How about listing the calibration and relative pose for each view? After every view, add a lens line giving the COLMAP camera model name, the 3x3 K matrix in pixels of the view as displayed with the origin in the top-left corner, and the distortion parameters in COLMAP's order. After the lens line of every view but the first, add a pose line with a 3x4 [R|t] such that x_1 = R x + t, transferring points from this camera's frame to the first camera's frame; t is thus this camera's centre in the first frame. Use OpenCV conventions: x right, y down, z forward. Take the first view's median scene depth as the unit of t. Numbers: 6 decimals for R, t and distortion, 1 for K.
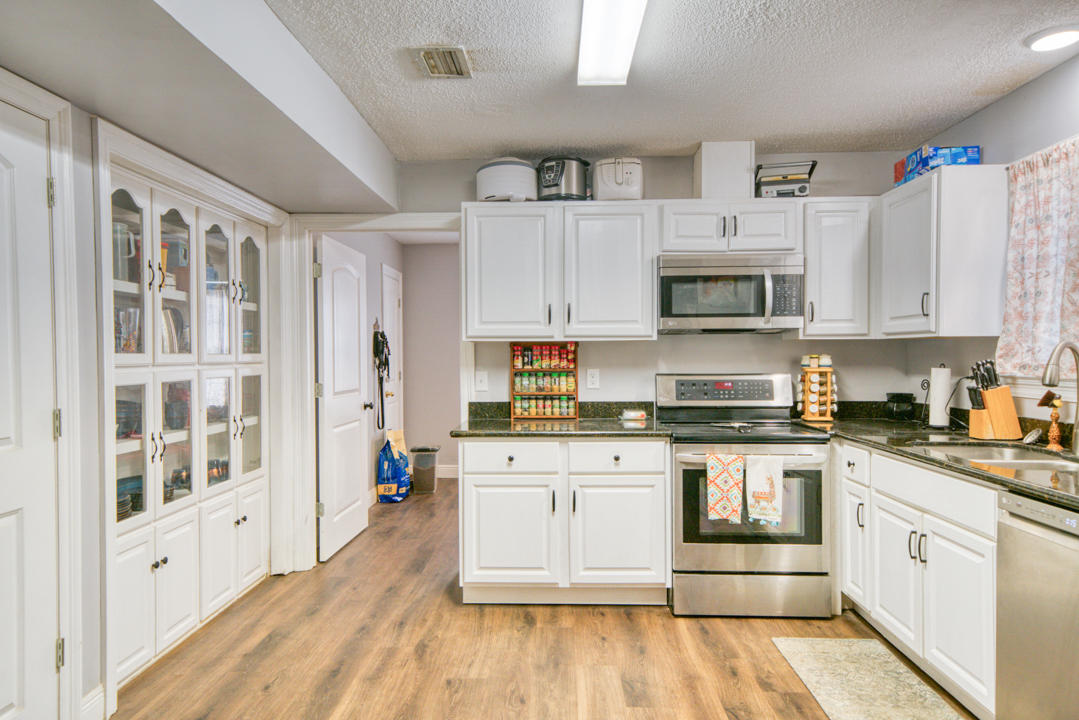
lens RADIAL K [[704.1, 0, 537.3], [0, 704.1, 367.8], [0, 0, 1]] dist [0.028955, 0.000142]
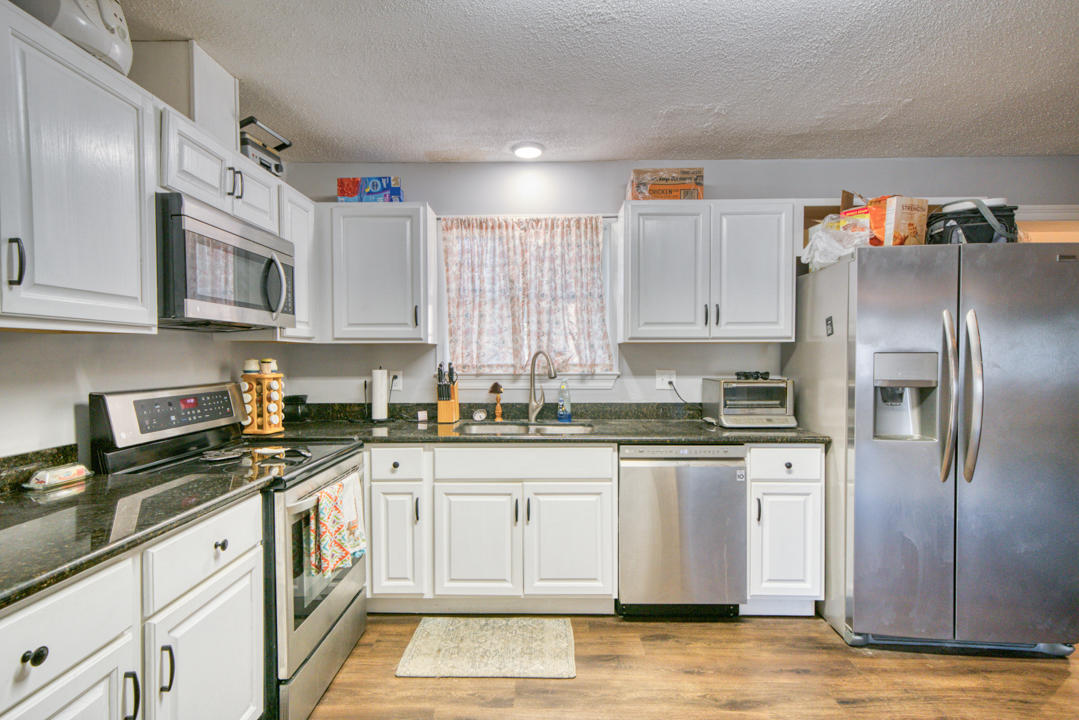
lens RADIAL K [[528.2, 0, 538.8], [0, 528.2, 368.3], [0, 0, 1]] dist [0.017319, 0.000354]
pose [[-0.014389, -0.020864, 0.999679, -0.280748], [0.021733, 0.999540, 0.021174, -0.013787], [-0.999660, 0.022030, -0.013929, 0.686888]]
